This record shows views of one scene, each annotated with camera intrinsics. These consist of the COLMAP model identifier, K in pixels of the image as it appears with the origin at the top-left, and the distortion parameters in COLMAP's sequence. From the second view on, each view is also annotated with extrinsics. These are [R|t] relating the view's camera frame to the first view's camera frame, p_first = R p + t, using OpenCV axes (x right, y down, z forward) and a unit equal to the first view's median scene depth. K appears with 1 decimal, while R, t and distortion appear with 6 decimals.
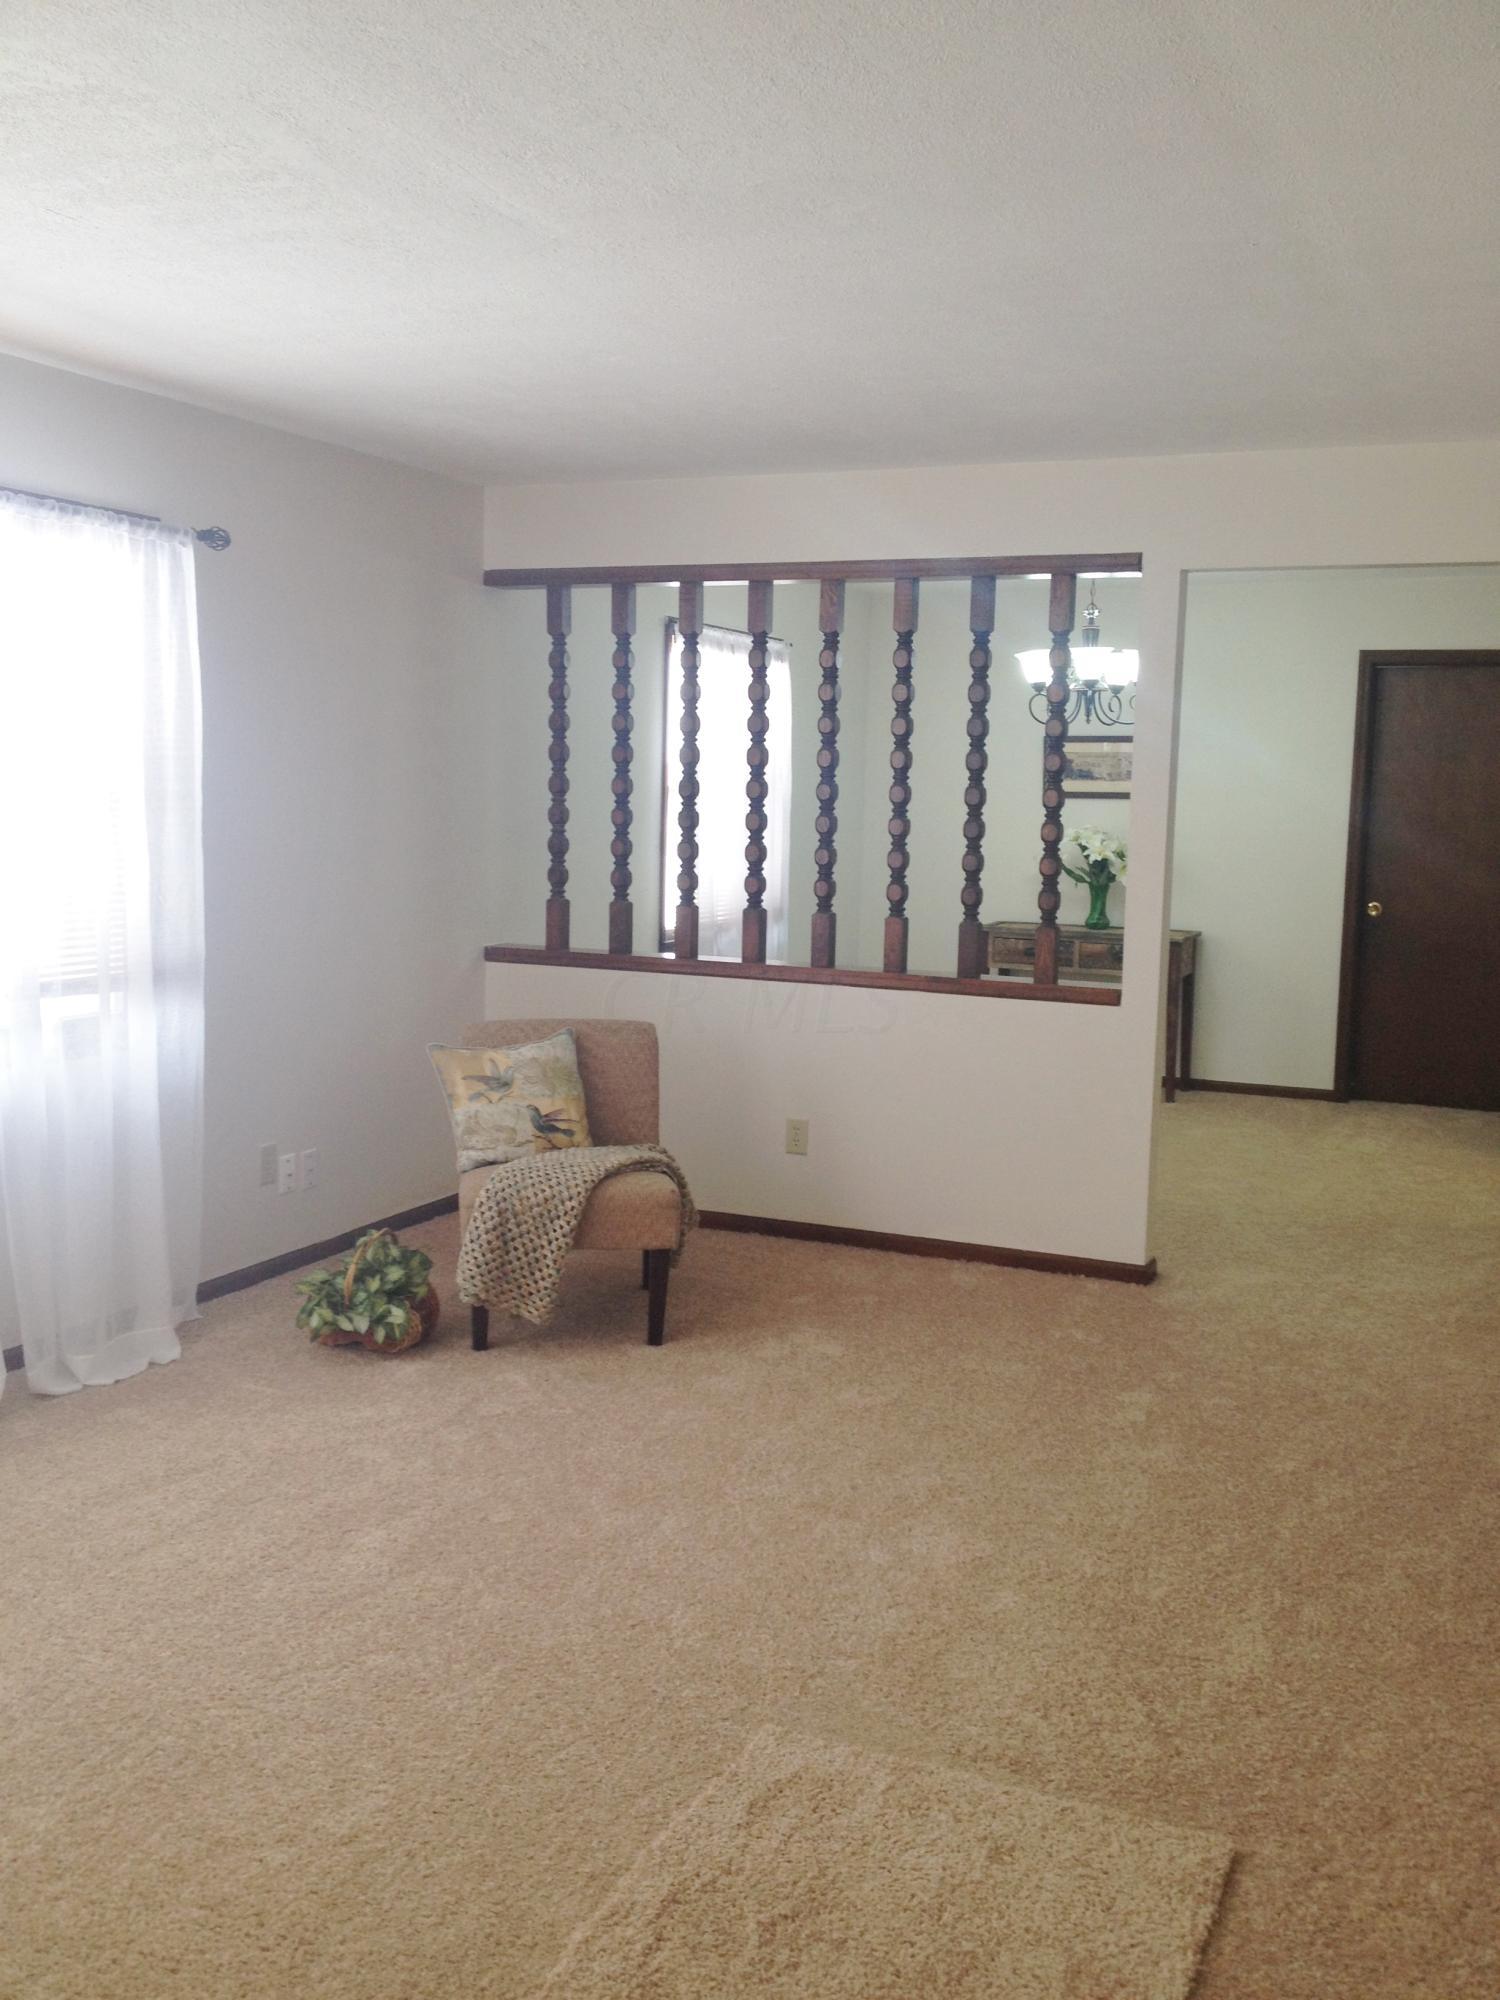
lens RADIAL K [[1864.6, 0, 776.8], [0, 1864.6, 1003.3], [0, 0, 1]] dist [0.129604, -0.278513]
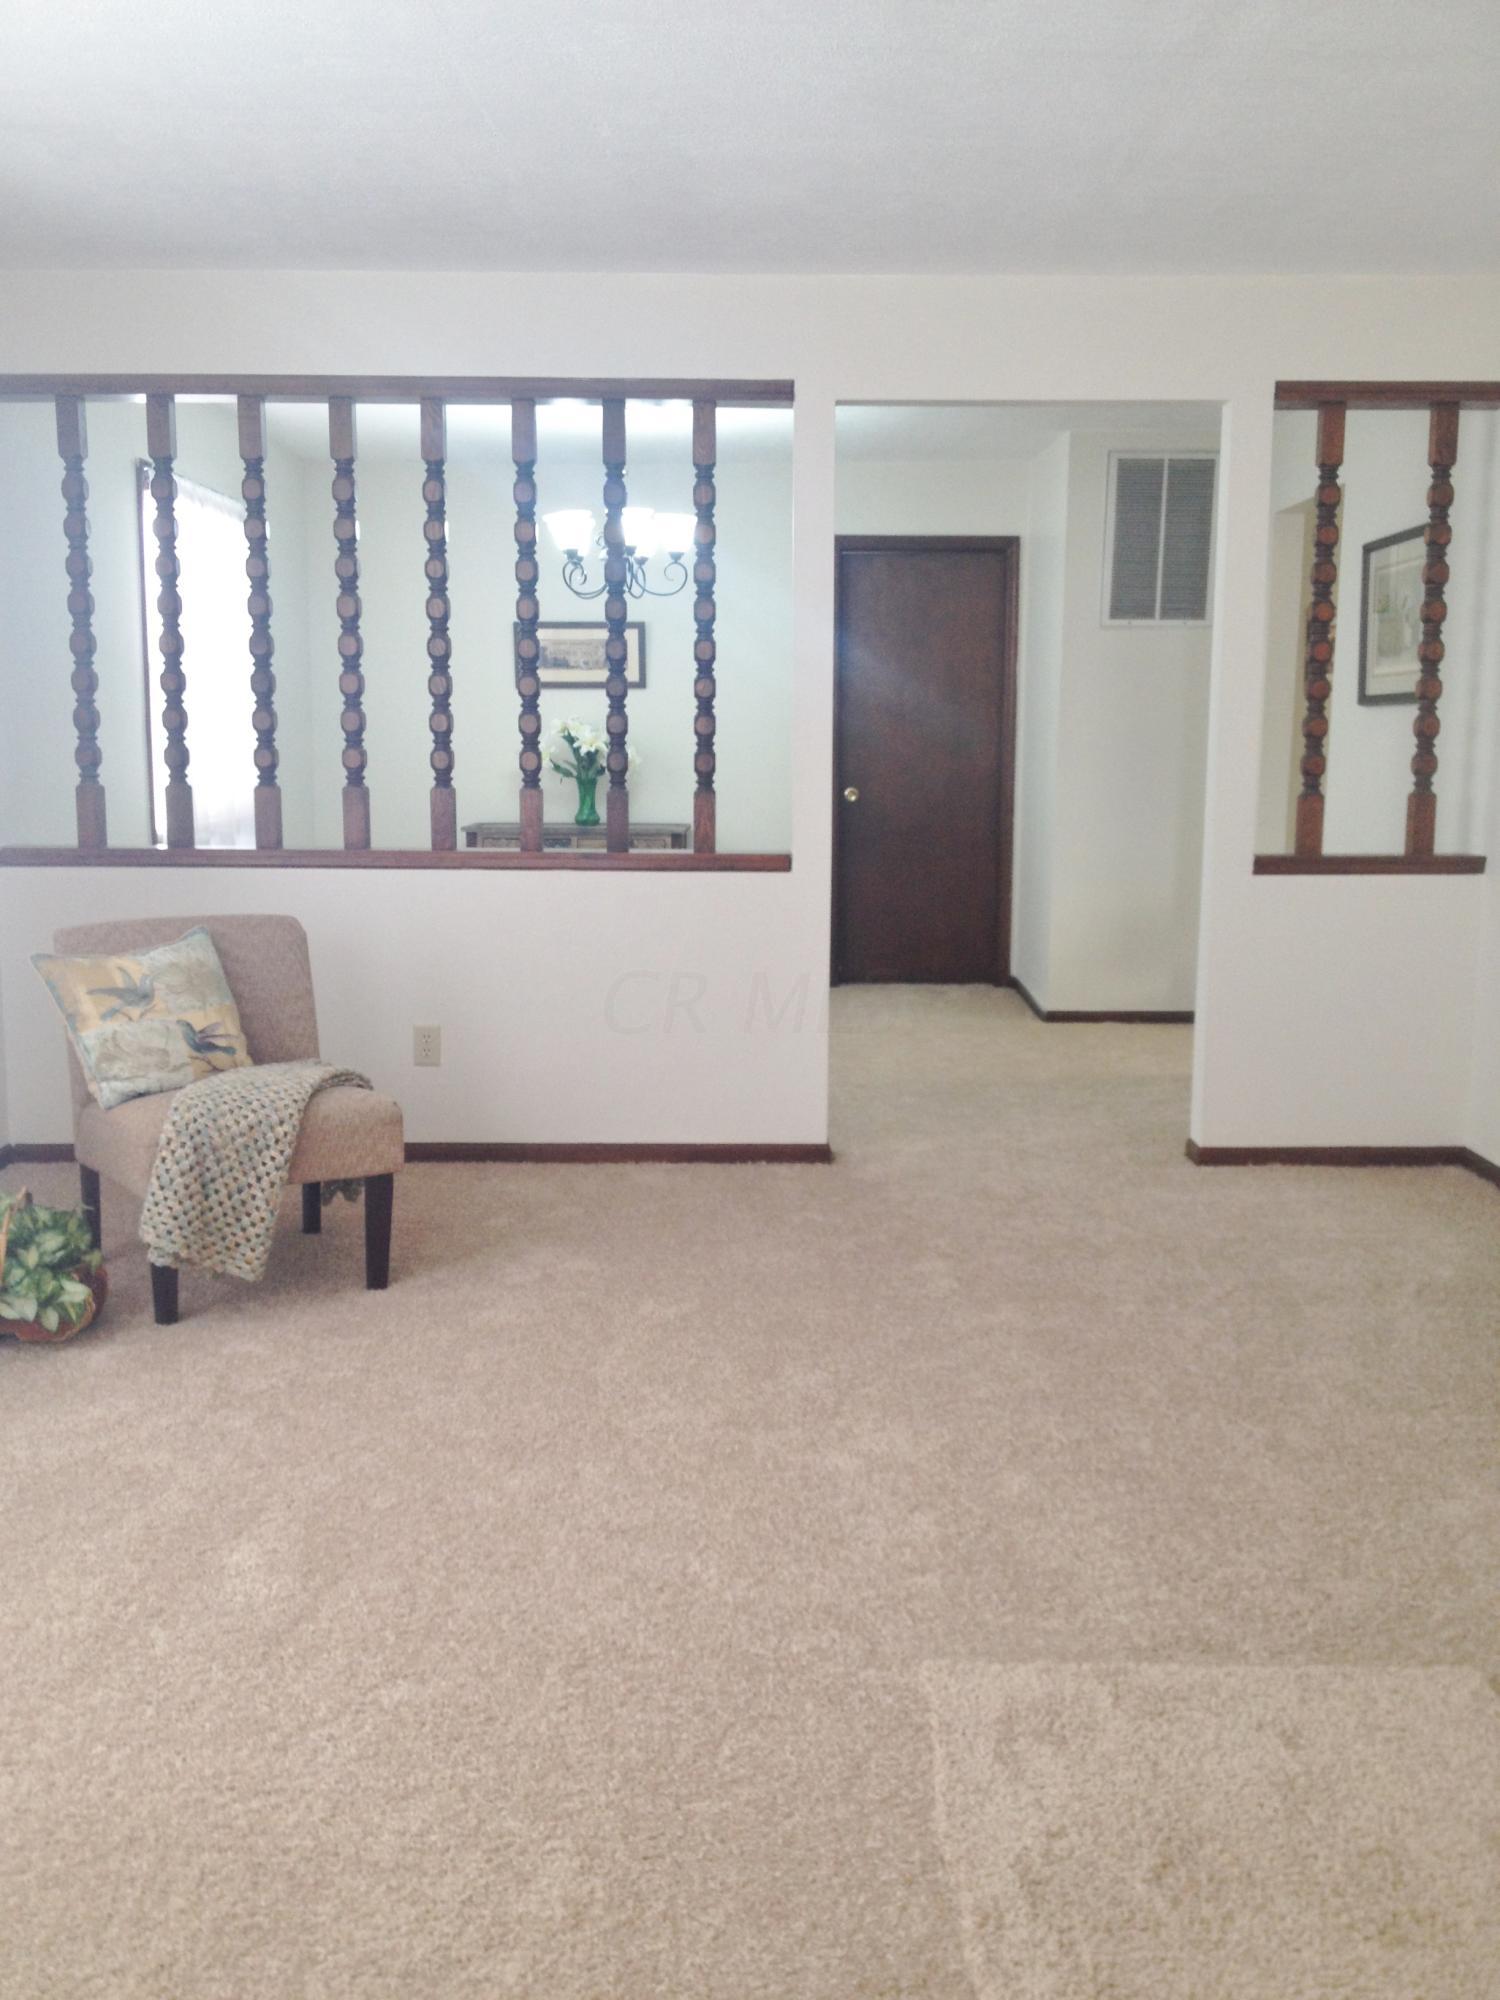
lens RADIAL K [[1864.6, 0, 776.8], [0, 1864.6, 1003.3], [0, 0, 1]] dist [0.129604, -0.278513]
pose [[0.916650, -0.076066, 0.392386, -0.228490], [0.064833, 0.997019, 0.041823, 0.031924], [-0.394397, -0.012897, 0.918849, 0.160844]]
